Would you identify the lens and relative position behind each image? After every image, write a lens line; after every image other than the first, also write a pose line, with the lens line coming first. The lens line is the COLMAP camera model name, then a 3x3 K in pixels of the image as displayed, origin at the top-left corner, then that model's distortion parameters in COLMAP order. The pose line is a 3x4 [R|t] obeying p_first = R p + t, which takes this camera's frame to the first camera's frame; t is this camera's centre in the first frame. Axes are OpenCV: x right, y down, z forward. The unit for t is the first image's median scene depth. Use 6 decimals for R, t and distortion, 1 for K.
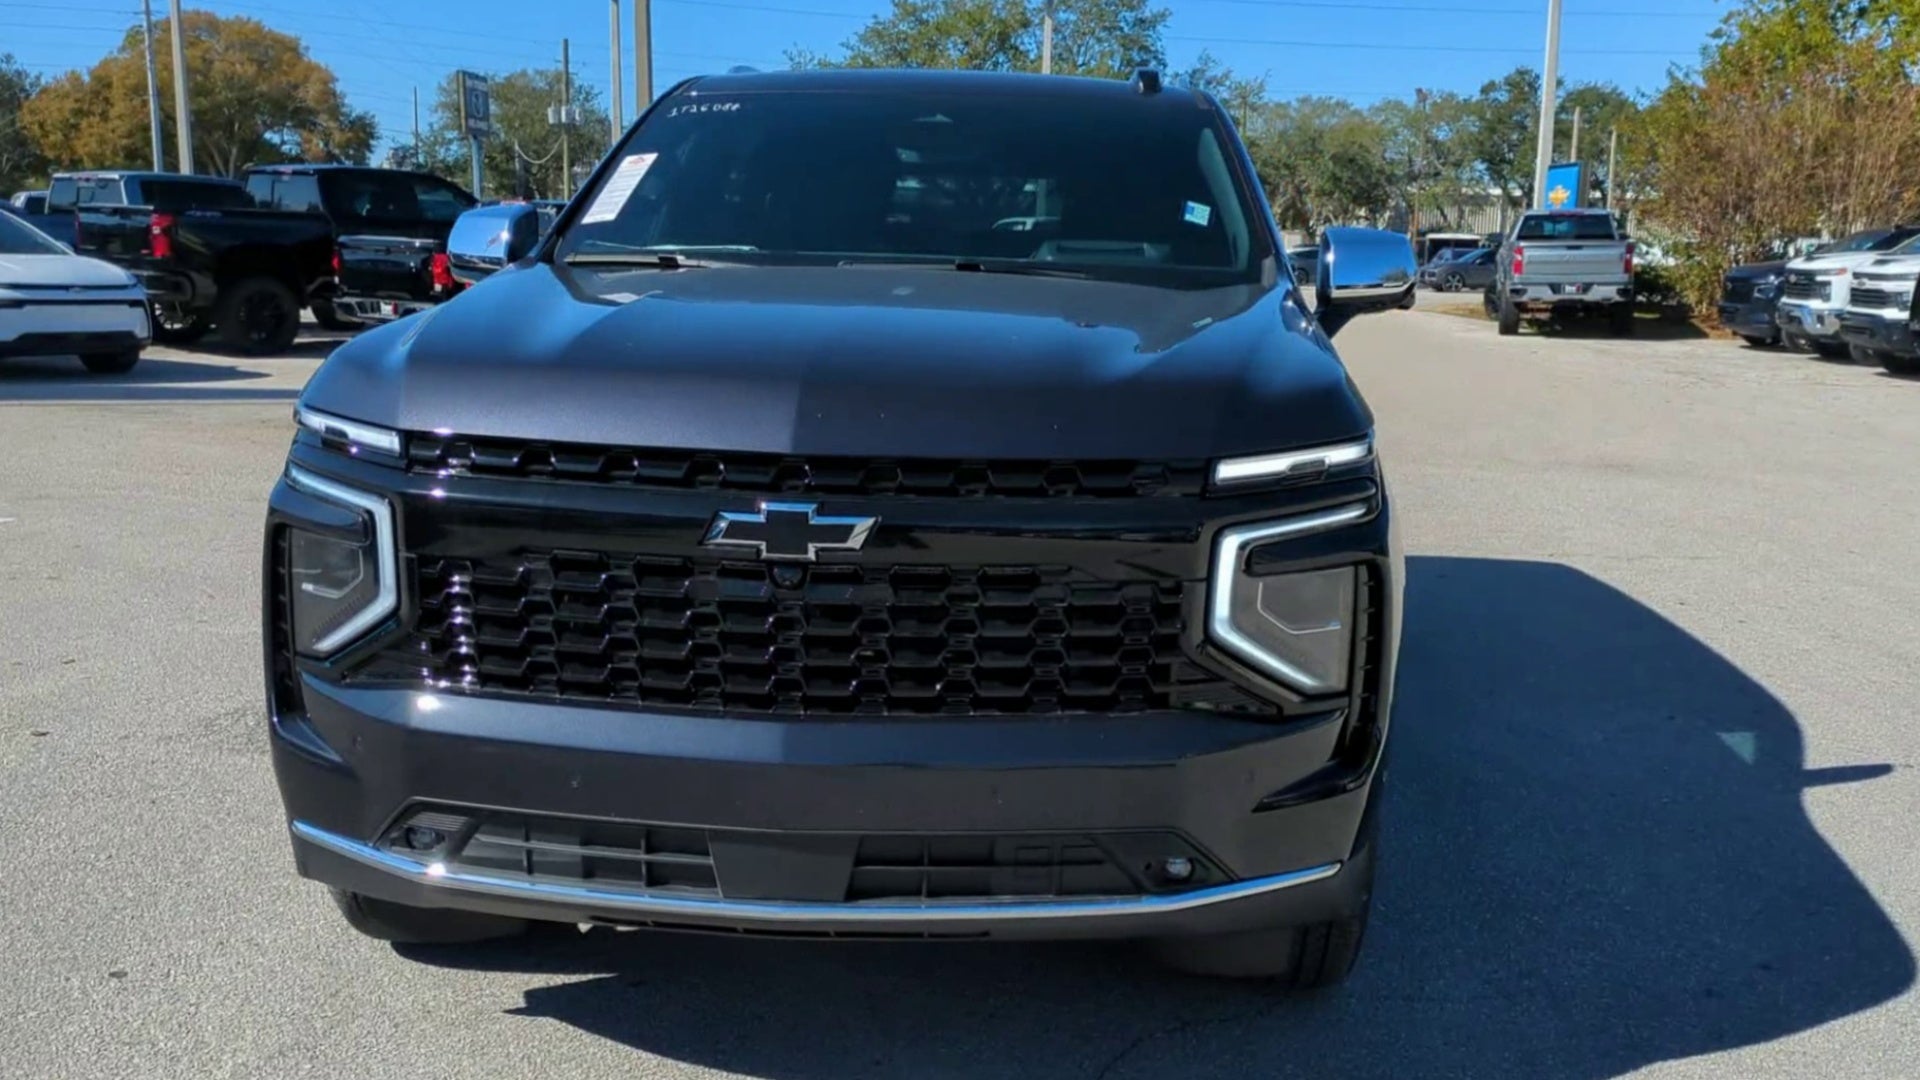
lens RADIAL K [[1745.7, 0, 1008.5], [0, 1745.7, 537.8], [0, 0, 1]] dist [0.095865, -0.191622]
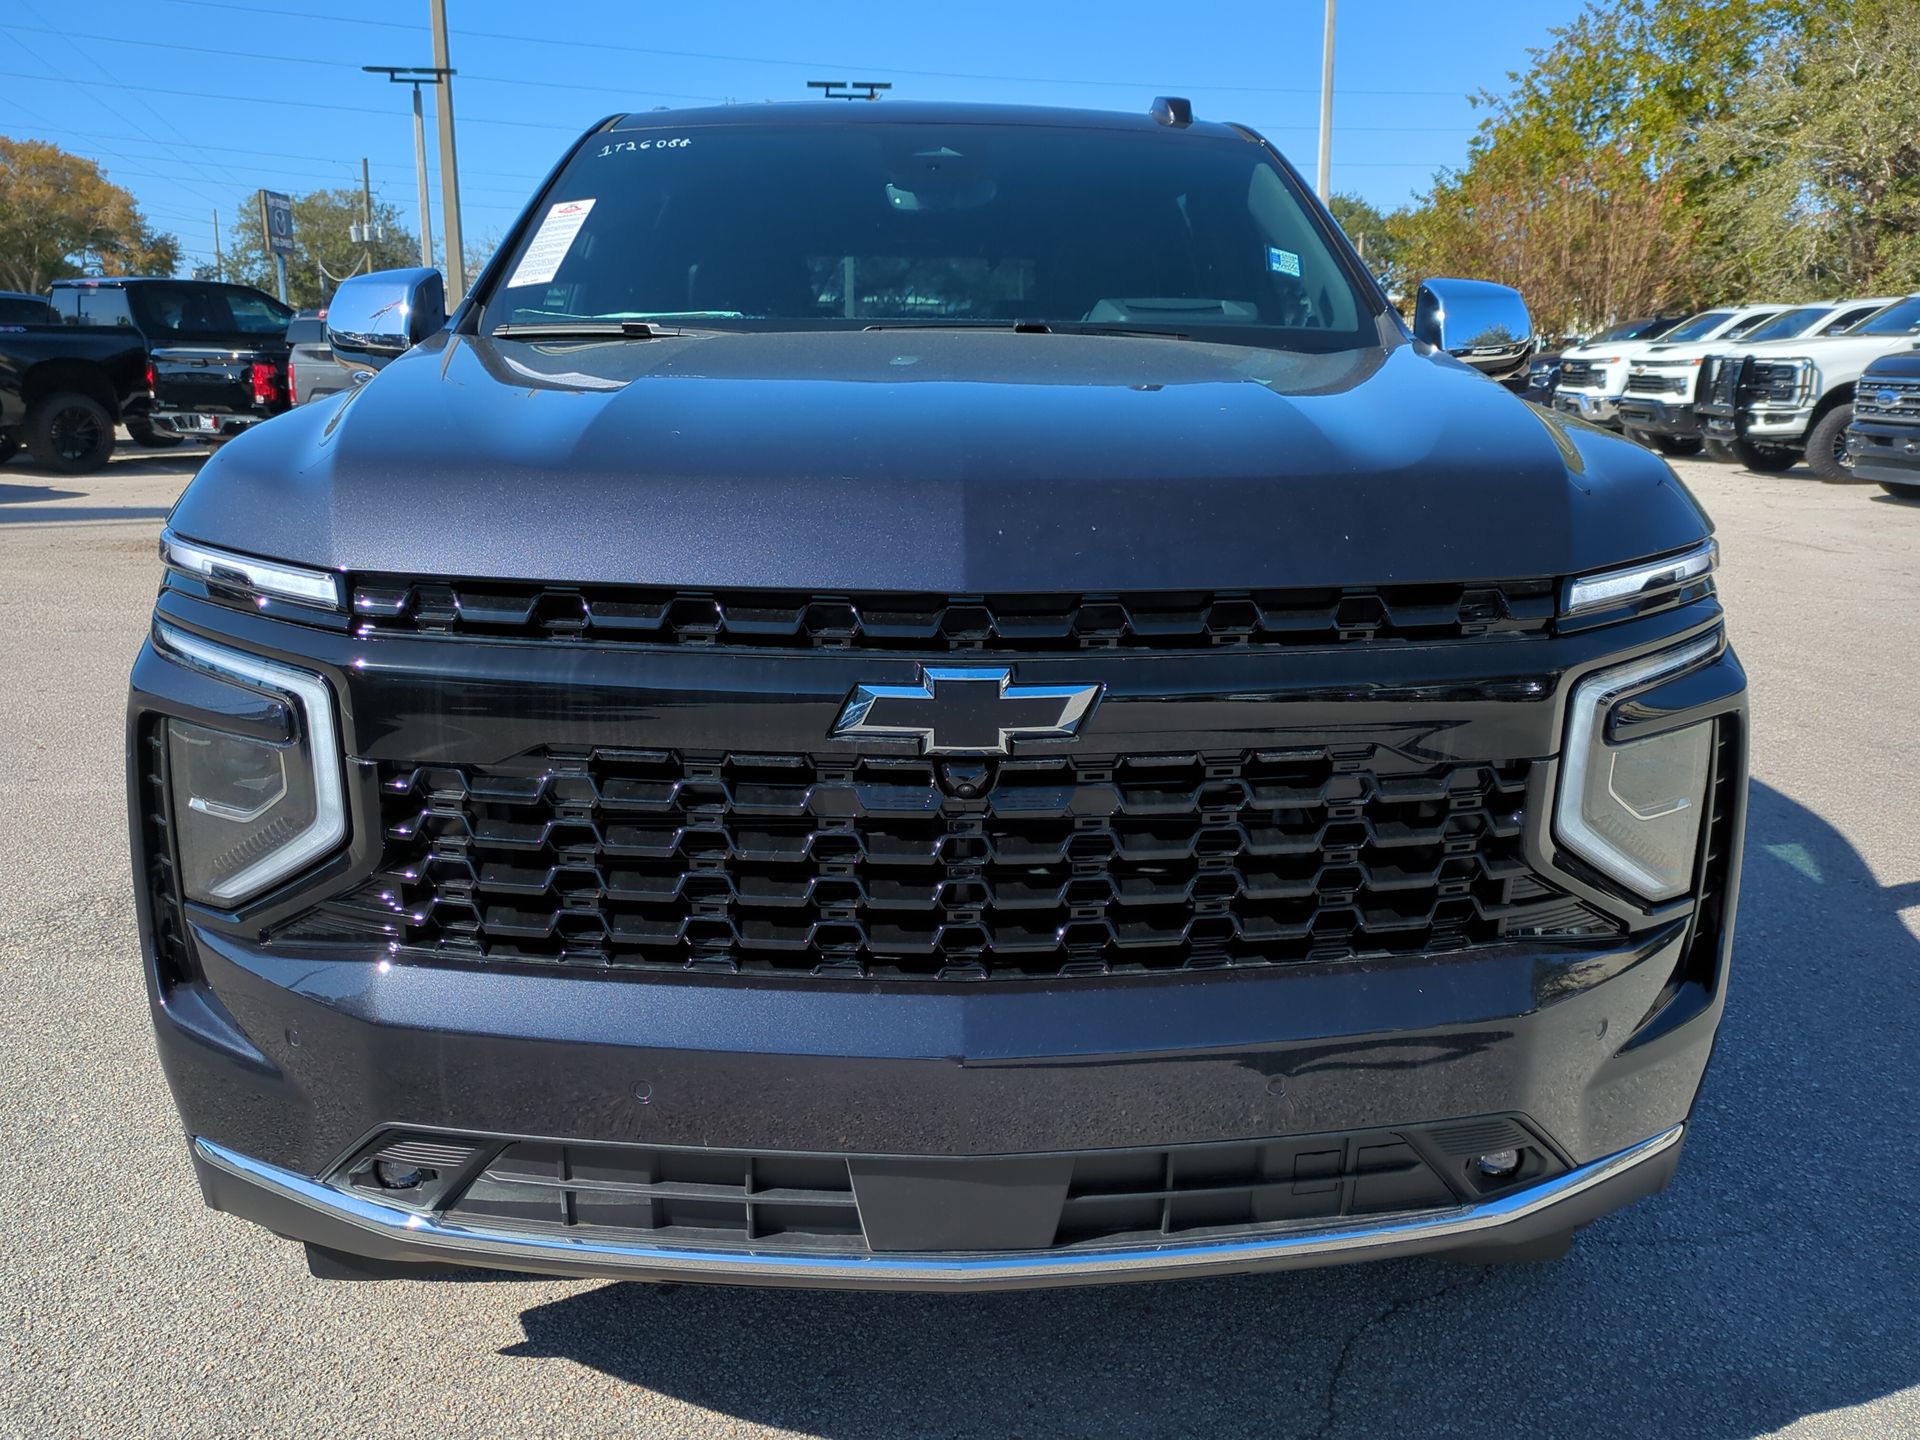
lens RADIAL K [[1637.5, 0, 971.7], [0, 1637.5, 722.0], [0, 0, 1]] dist [0.081693, -0.122032]
pose [[0.995383, -0.038167, 0.088072, -0.166195], [0.033194, 0.997808, 0.057247, -0.032281], [-0.090063, -0.054060, 0.994468, 0.363044]]
